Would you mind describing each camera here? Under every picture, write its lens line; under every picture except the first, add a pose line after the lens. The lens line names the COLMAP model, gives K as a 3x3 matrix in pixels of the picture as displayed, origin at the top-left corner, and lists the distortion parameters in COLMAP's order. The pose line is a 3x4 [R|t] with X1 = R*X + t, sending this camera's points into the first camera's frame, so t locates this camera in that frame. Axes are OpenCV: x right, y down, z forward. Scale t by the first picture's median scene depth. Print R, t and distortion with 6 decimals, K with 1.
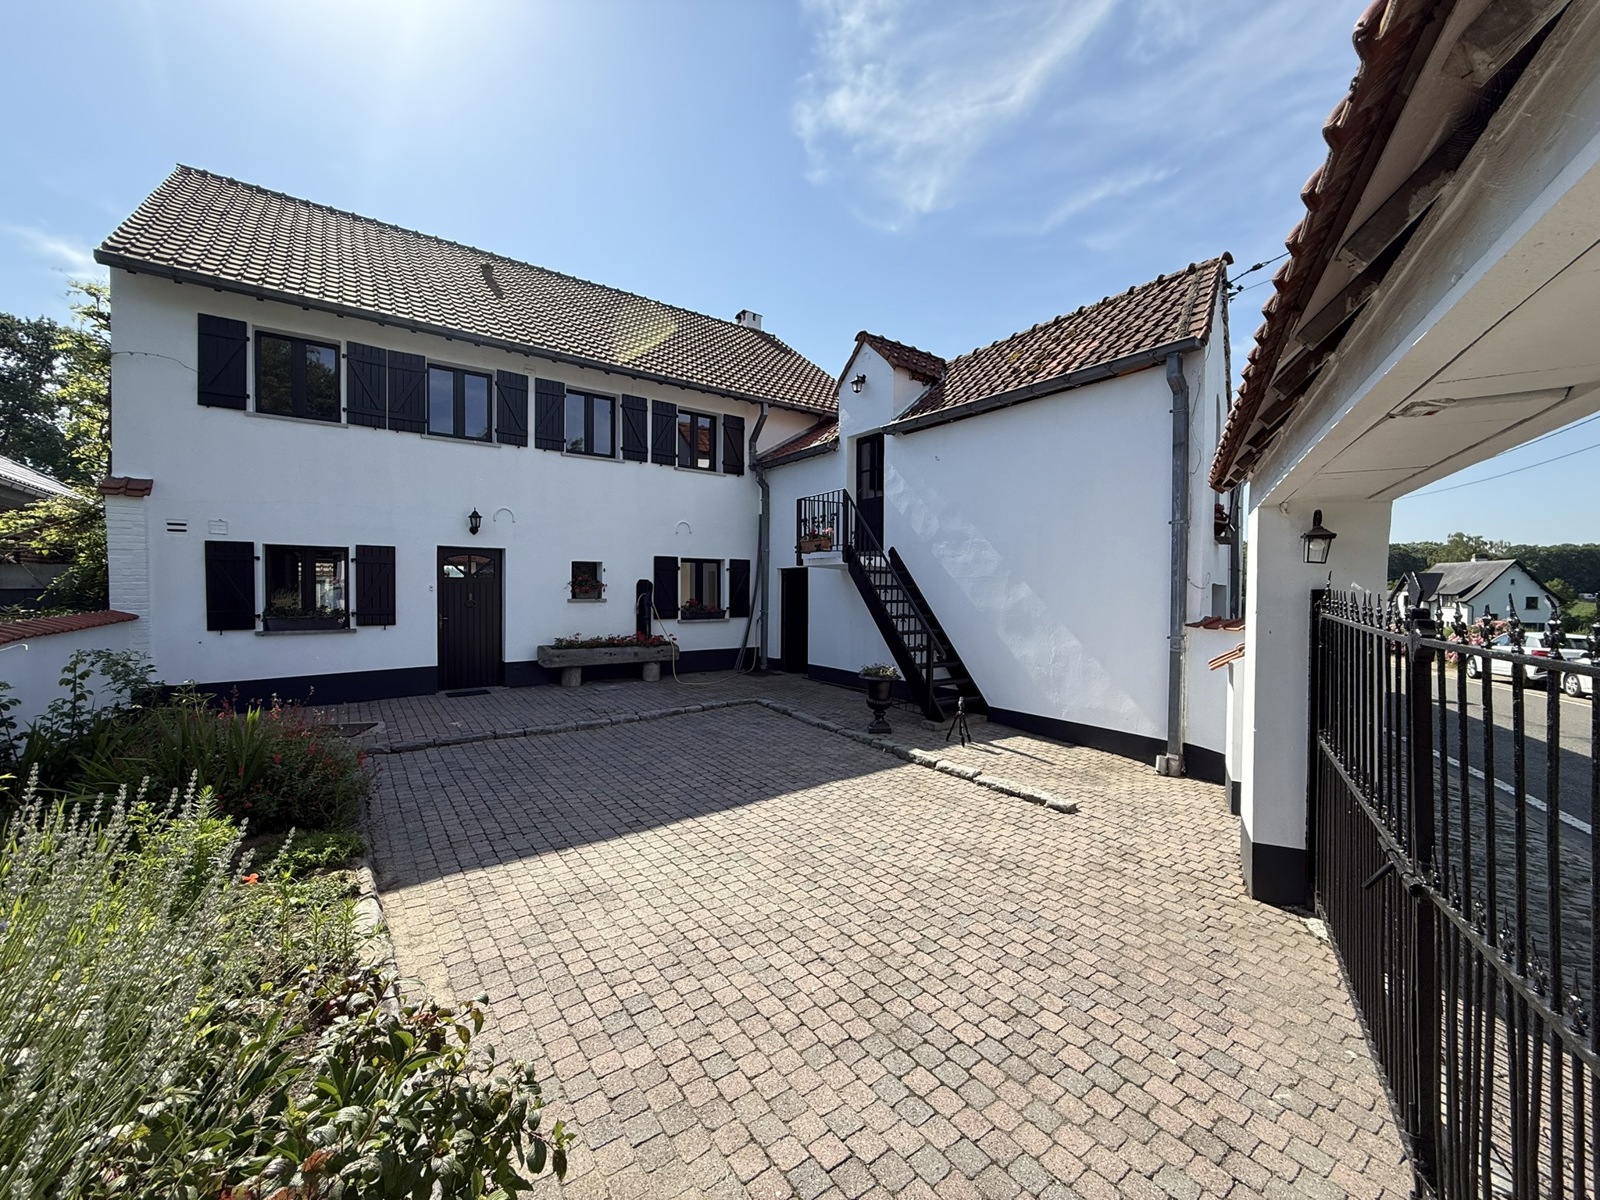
lens RADIAL K [[646.6, 0, 800.0], [0, 646.6, 600.0], [0, 0, 1]] dist [-0.000610, -0.000026]
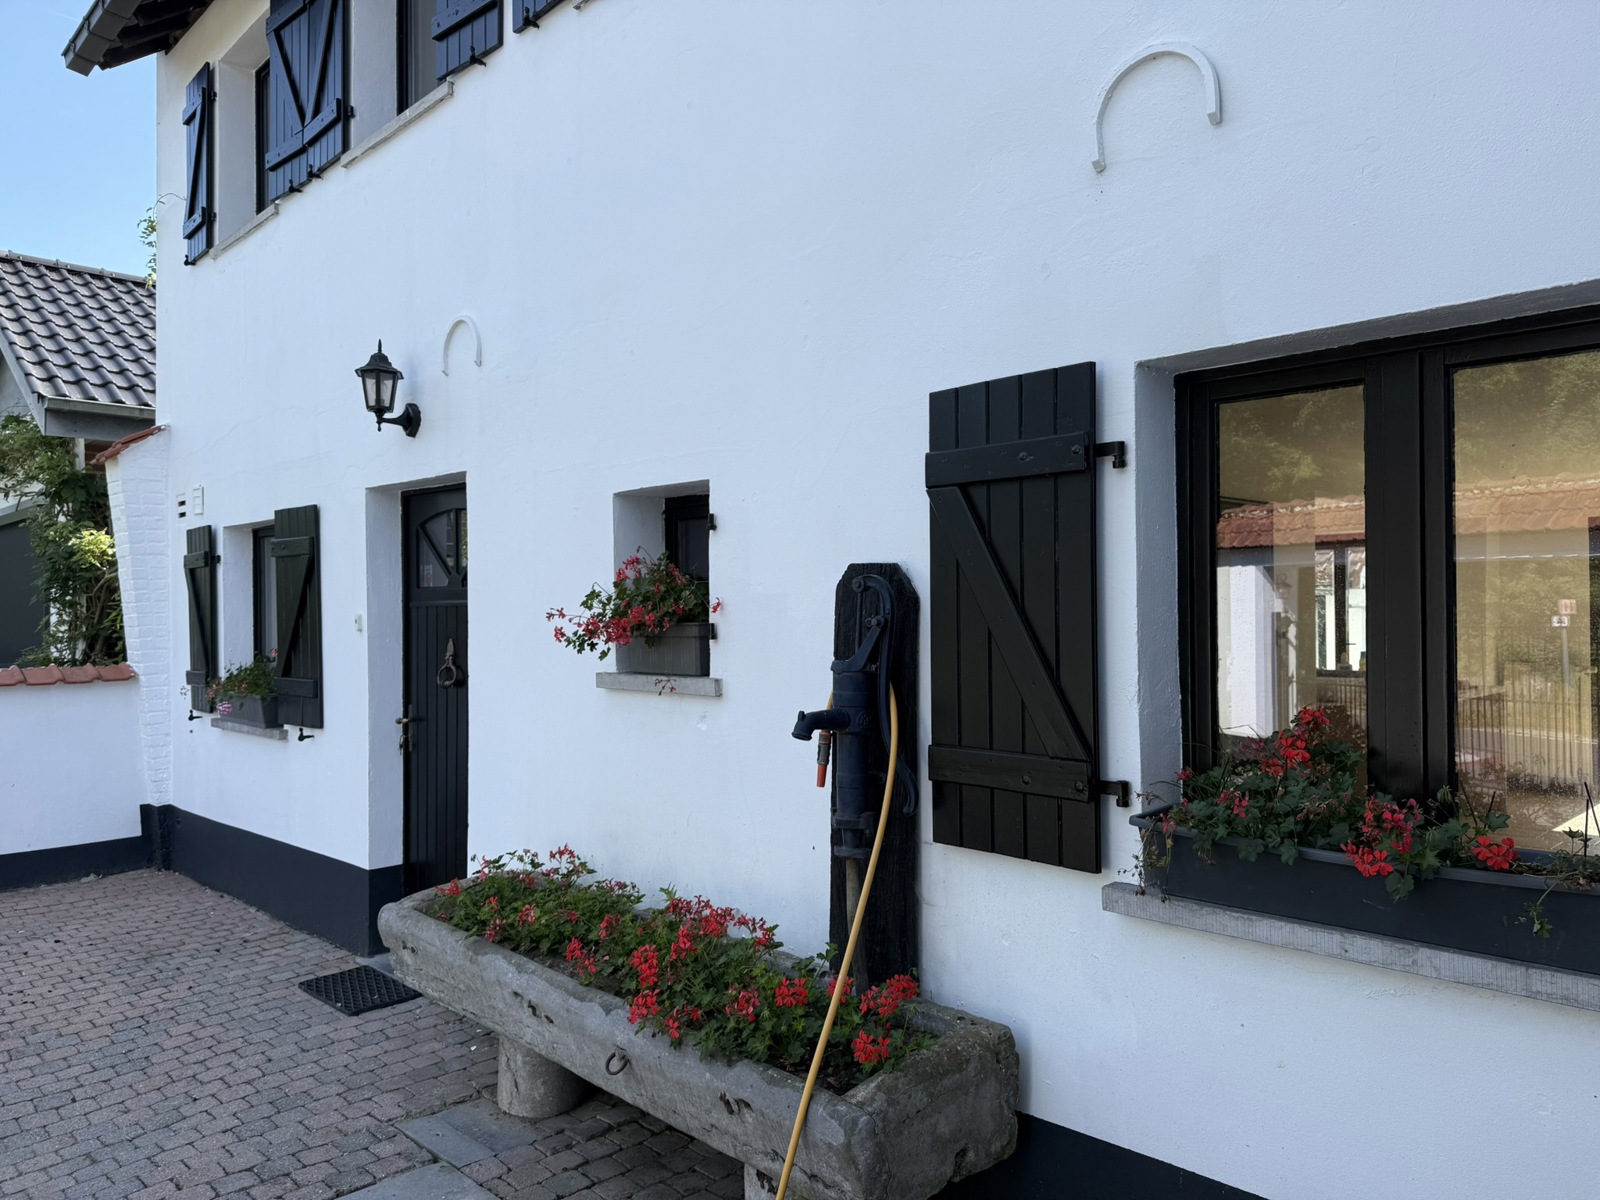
lens RADIAL K [[1106.5, 0, 800.0], [0, 1106.5, 600.0], [0, 0, 1]] dist [-0.001230, -0.000376]
pose [[0.152199, -0.006483, -0.988329, 0.009548], [0.006578, 0.999963, -0.005546, -0.022292], [0.988328, -0.005657, 0.152236, 0.978791]]
